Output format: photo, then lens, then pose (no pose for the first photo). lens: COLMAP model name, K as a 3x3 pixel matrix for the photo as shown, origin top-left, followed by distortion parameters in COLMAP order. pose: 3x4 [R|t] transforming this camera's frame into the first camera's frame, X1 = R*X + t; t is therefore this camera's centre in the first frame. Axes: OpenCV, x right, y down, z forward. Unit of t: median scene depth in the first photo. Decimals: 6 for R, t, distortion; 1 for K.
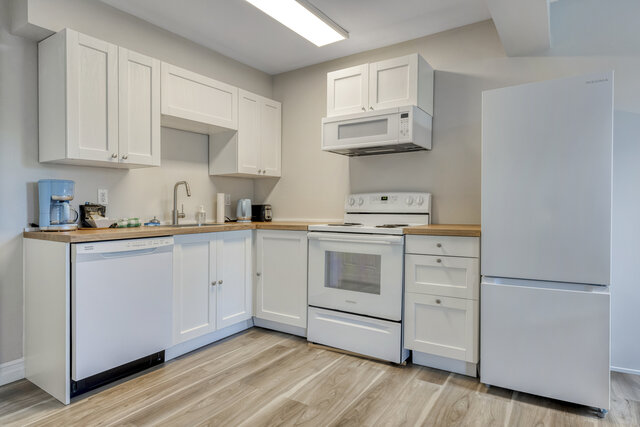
lens RADIAL K [[369.6, 0, 320.0], [0, 369.6, 213.5], [0, 0, 1]] dist [0.001686, -0.000160]
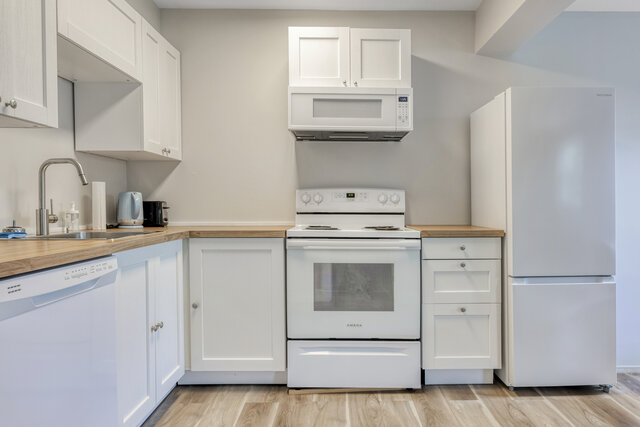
lens RADIAL K [[444.0, 0, 320.0], [0, 444.0, 213.5], [0, 0, 1]] dist [0.000136, 0.000224]
pose [[0.828566, -0.004941, 0.559869, -0.485961], [0.004629, 0.999987, 0.001973, -0.002329], [-0.559872, 0.000957, 0.828579, 0.242534]]
